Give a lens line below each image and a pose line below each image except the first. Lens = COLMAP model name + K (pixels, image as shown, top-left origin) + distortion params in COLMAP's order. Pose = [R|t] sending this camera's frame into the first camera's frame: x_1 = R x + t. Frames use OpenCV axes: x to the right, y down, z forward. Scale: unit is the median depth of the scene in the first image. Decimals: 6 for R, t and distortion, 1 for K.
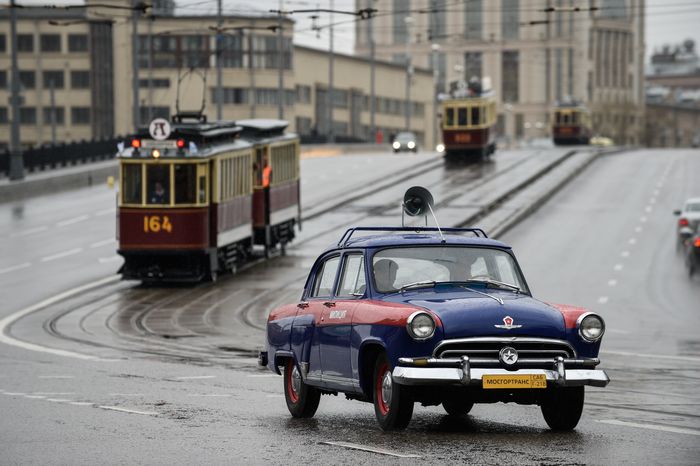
lens RADIAL K [[4010.7, 0, 350.0], [0, 4010.7, 233.0], [0, 0, 1]] dist [2.288213, 21.537229]
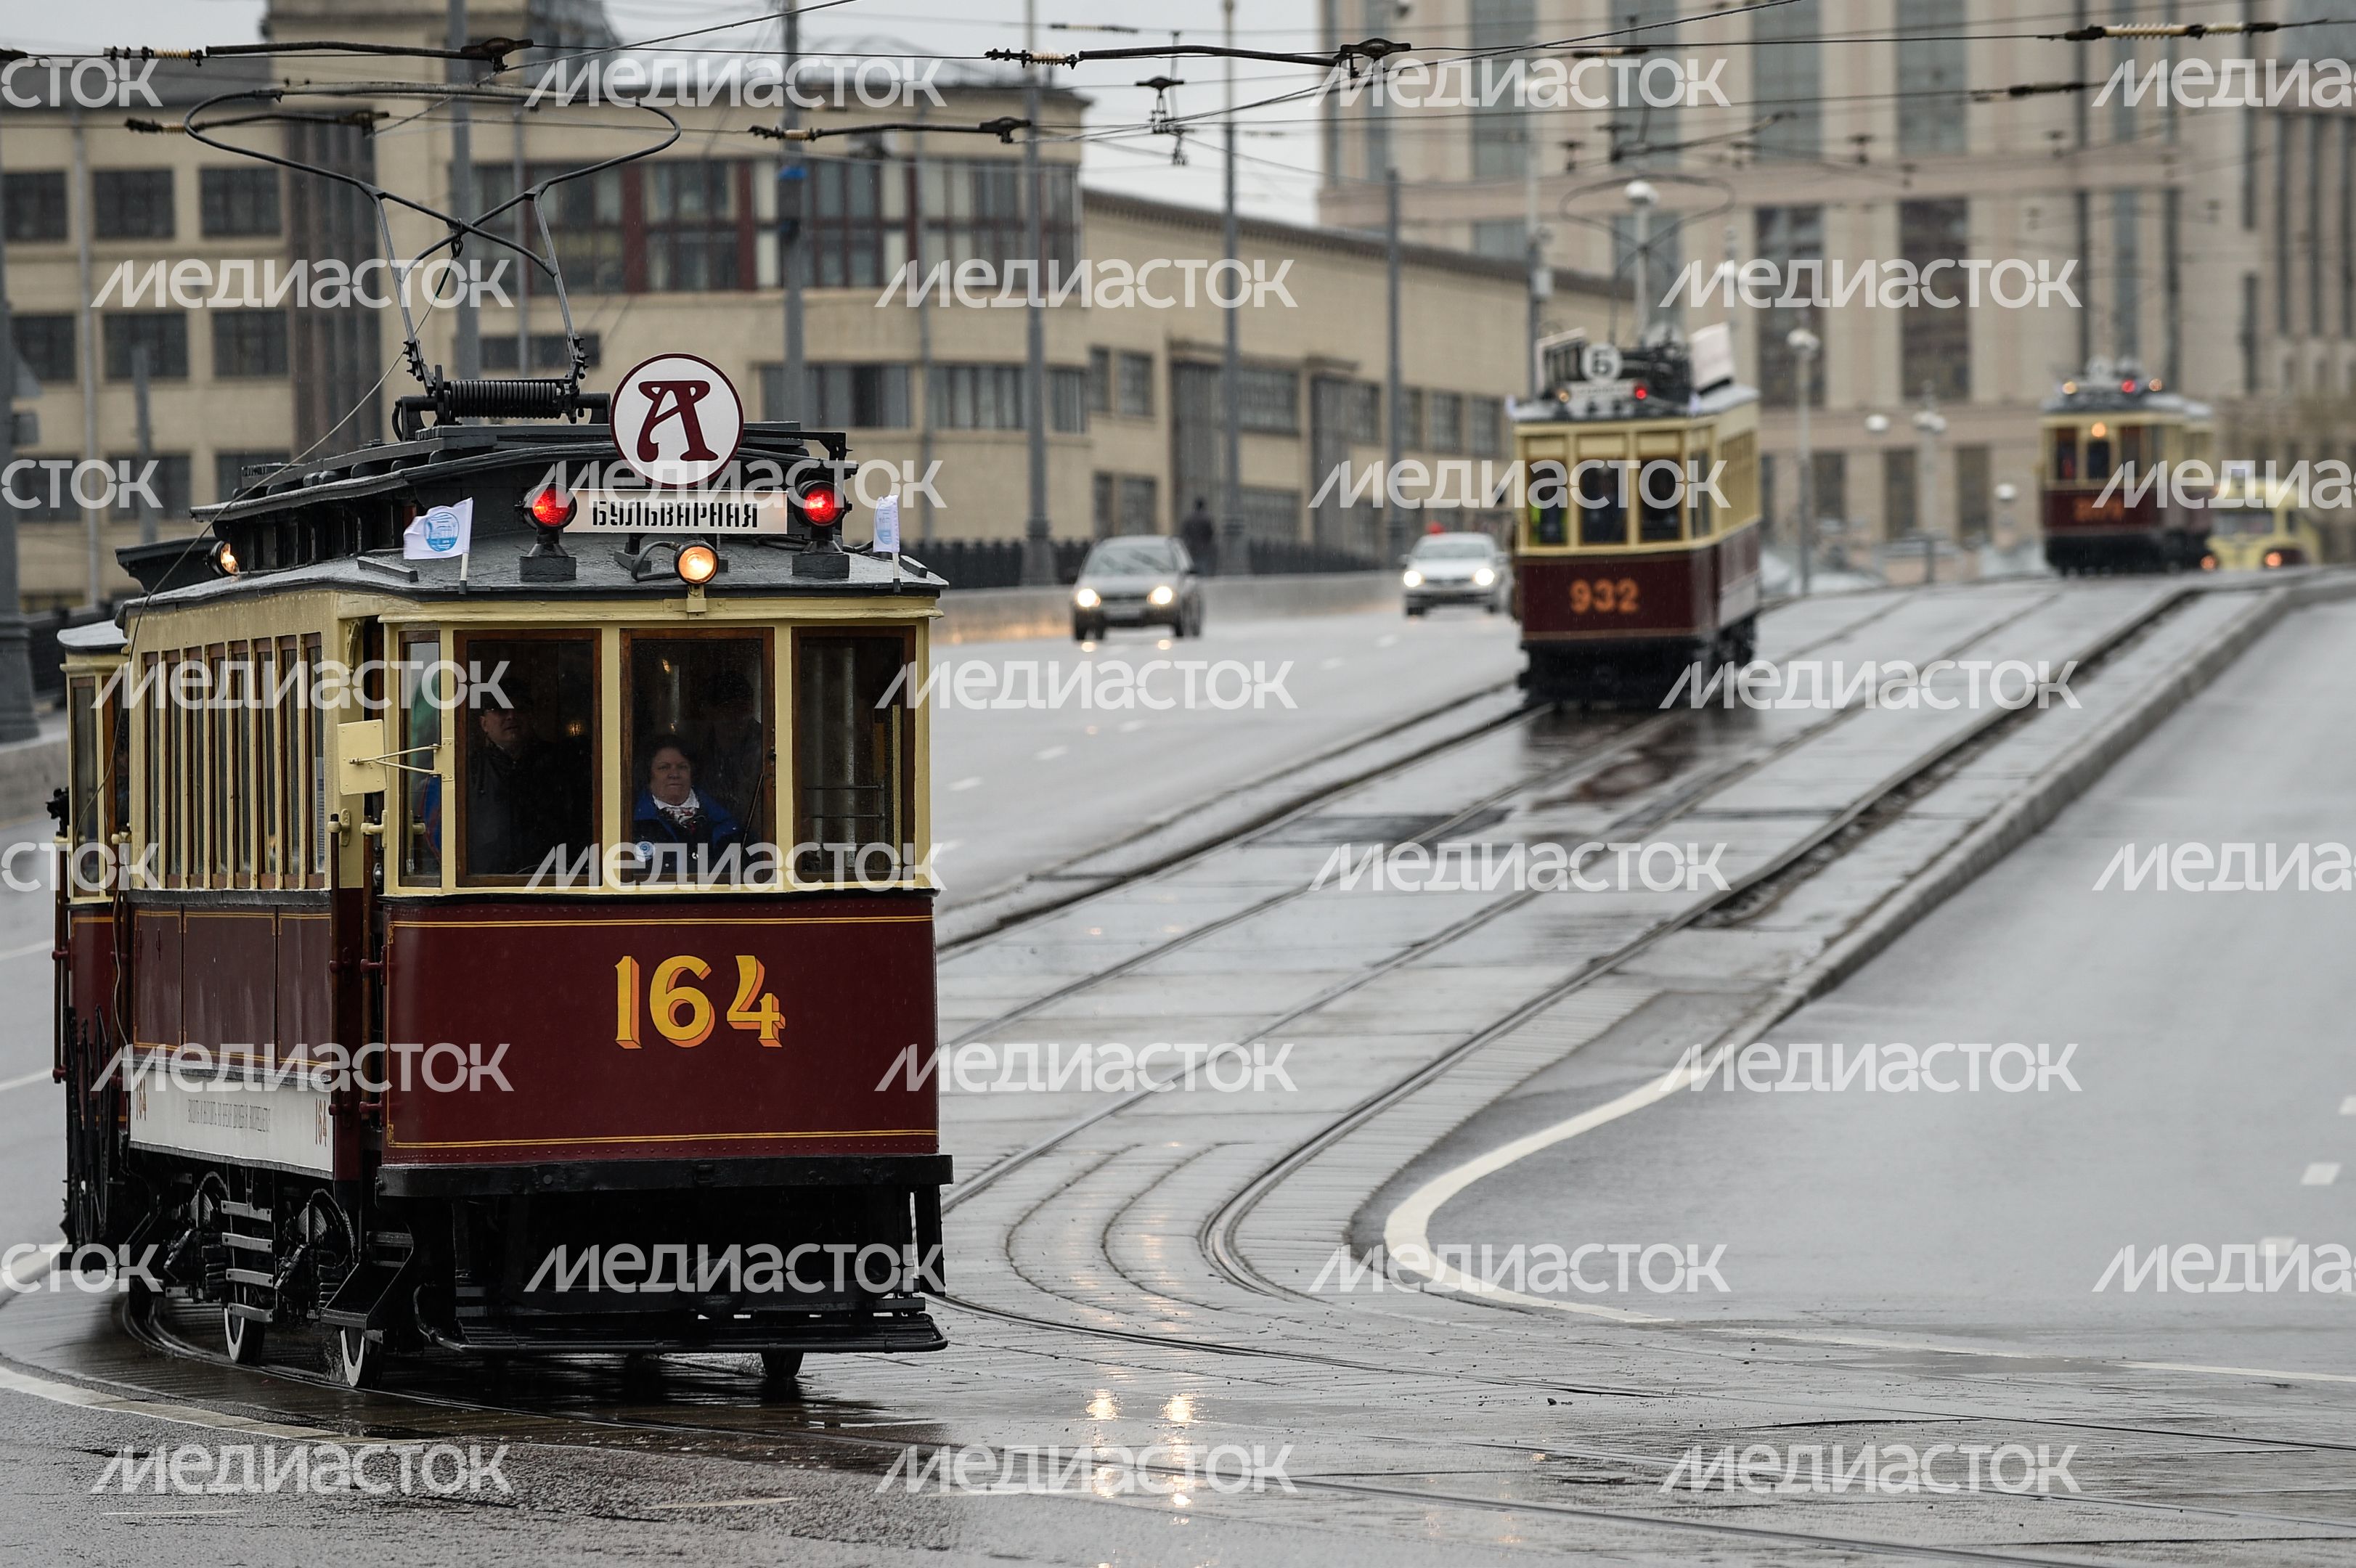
lens RADIAL K [[13497.9, 0, 1178.0], [0, 13497.9, 784.0], [0, 0, 1]] dist [2.288213, 21.537229]
pose [[0.999812, -0.017556, -0.008231, -0.001476], [0.017450, 0.999766, -0.012753, 0.001891], [0.008453, 0.012607, 0.999885, 0.141319]]
